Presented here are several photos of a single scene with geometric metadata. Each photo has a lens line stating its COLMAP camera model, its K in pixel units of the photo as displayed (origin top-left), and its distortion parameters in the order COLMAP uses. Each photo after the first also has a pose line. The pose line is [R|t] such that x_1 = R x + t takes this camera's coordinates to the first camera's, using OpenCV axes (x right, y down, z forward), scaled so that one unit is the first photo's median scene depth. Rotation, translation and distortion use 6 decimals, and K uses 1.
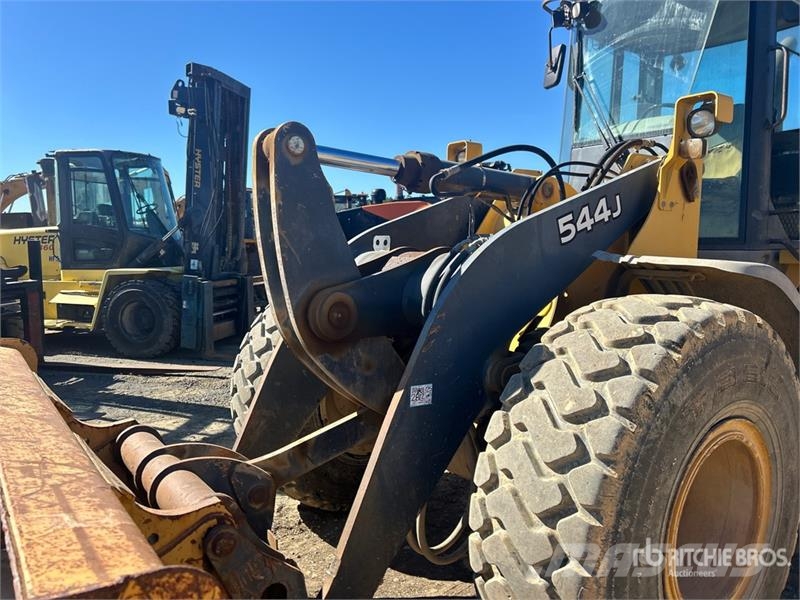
lens RADIAL K [[614.4, 0, 400.0], [0, 614.4, 300.0], [0, 0, 1]] dist [0.083388, -0.104738]
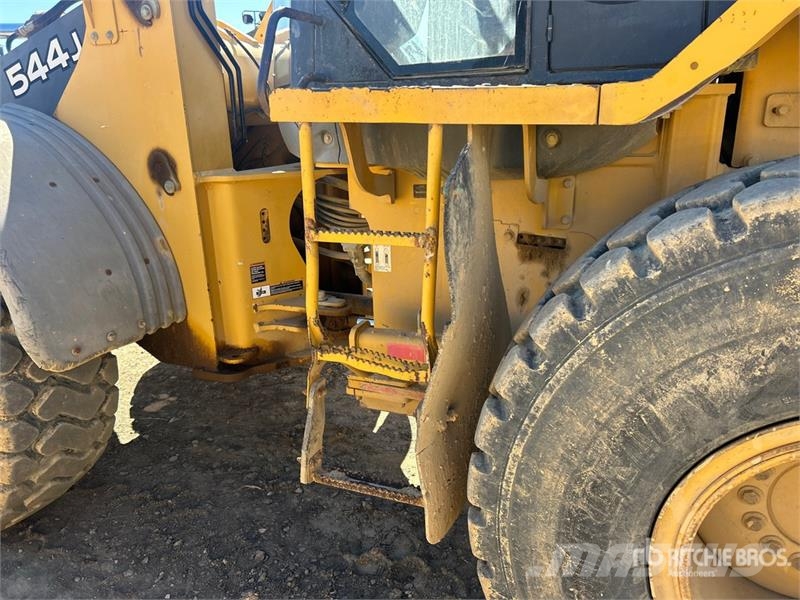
lens RADIAL K [[649.4, 0, 400.0], [0, 649.4, 300.0], [0, 0, 1]] dist [-0.004626, -0.004321]
pose [[0.483768, 0.242190, -0.841018, 1.368595], [-0.049102, 0.966946, 0.250210, -0.061120], [0.873818, -0.079748, 0.479670, 0.936418]]
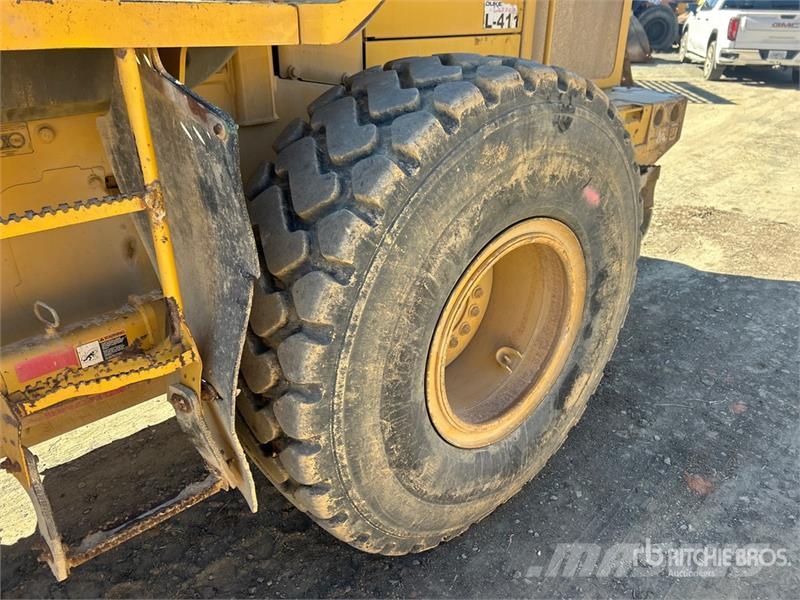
lens RADIAL K [[601.6, 0, 400.0], [0, 601.6, 300.0], [0, 0, 1]] dist [0.089449, -0.099761]
pose [[0.996862, -0.032692, 0.072088, 1.054688], [0.005107, 0.935388, 0.353586, -0.055460], [-0.078989, -0.352109, 0.932620, 0.801952]]
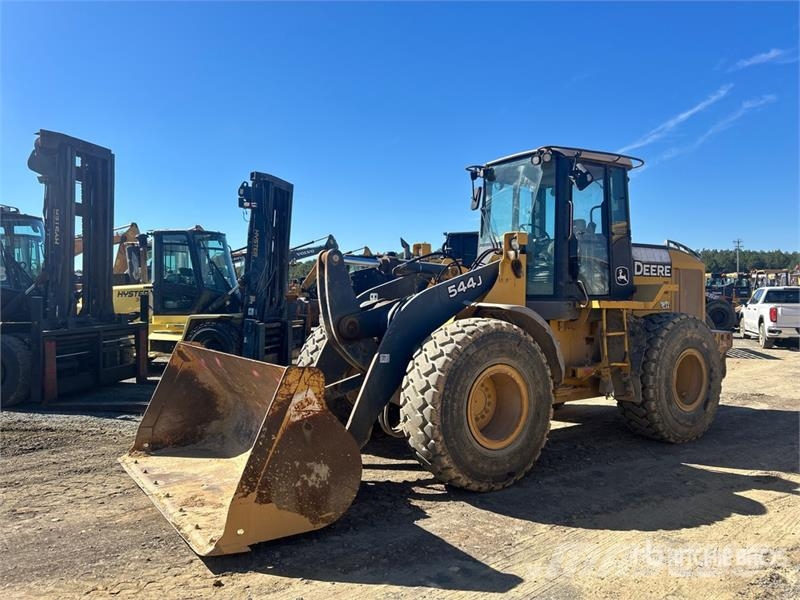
lens RADIAL K [[614.4, 0, 400.0], [0, 614.4, 300.0], [0, 0, 1]] dist [0.083388, -0.104738]
pose [[0.999523, 0.001948, -0.030818, 0.135788], [-0.004555, 0.996393, -0.084732, 0.102996], [0.030542, 0.084832, 0.995927, -1.170318]]
